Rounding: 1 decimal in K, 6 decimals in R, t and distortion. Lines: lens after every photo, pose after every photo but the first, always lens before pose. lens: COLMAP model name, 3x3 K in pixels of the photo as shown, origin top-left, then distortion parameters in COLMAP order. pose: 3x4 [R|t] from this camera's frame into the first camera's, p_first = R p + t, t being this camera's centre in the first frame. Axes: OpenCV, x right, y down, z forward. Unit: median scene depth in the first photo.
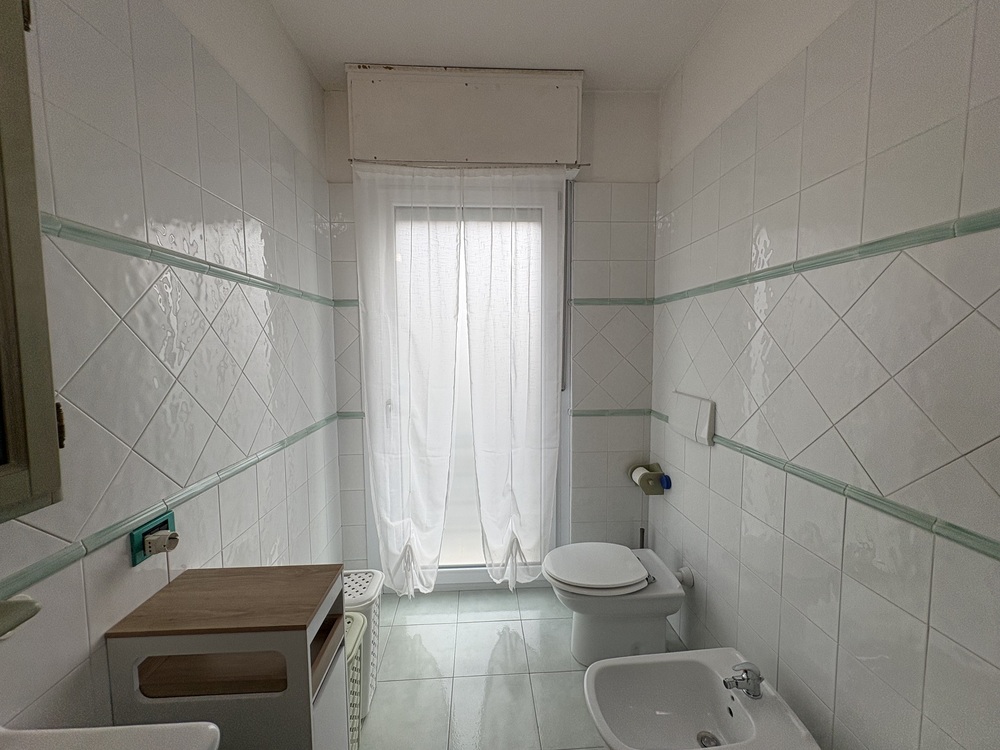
lens RADIAL K [[396.9, 0, 494.3], [0, 396.9, 373.4], [0, 0, 1]] dist [-0.002399, 0.000937]
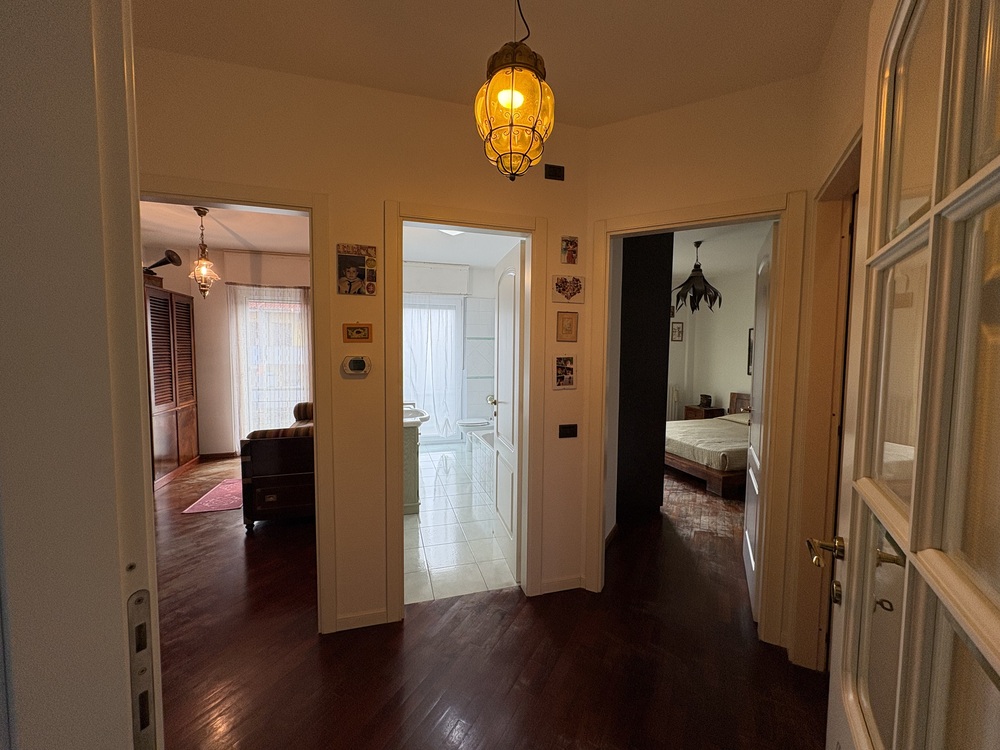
lens RADIAL K [[396.9, 0, 497.4], [0, 396.9, 374.4], [0, 0, 1]] dist [-0.002399, 0.000937]
pose [[0.970251, -0.001683, 0.242094, -0.291774], [0.005580, 0.999866, -0.015414, 0.131325], [-0.242036, 0.016306, 0.970130, -1.907829]]
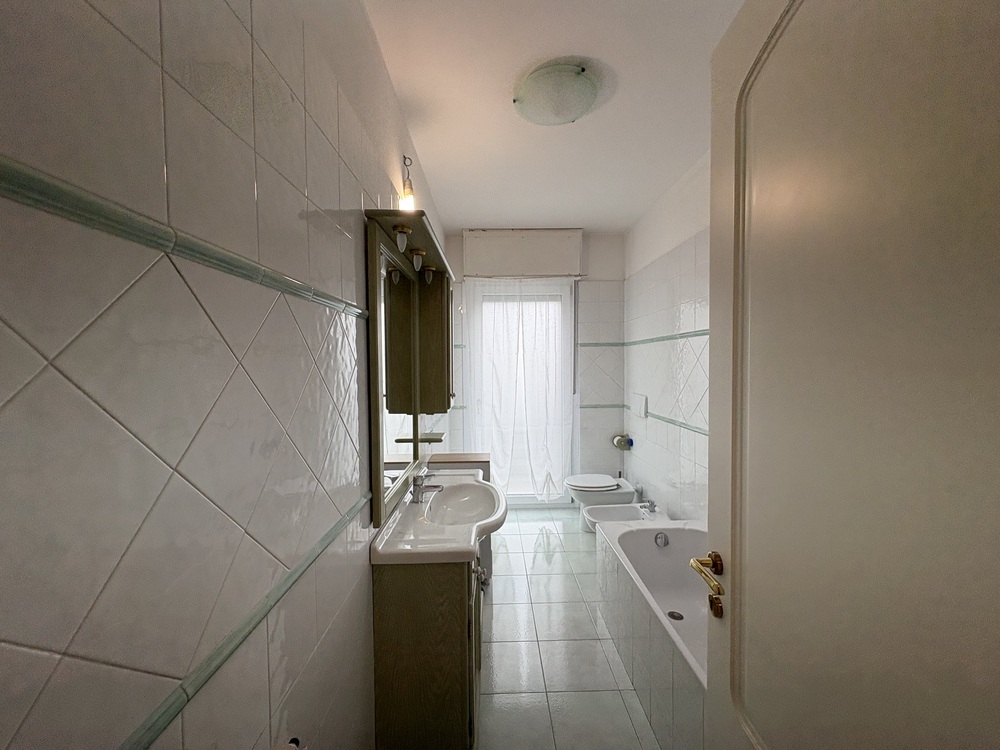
lens RADIAL K [[396.9, 0, 498.6], [0, 396.9, 376.5], [0, 0, 1]] dist [-0.002399, 0.000937]
pose [[0.999723, -0.004267, -0.023137, -0.135708], [0.003294, 0.999115, -0.041936, 0.040996], [0.023295, 0.041848, 0.998852, -0.859321]]
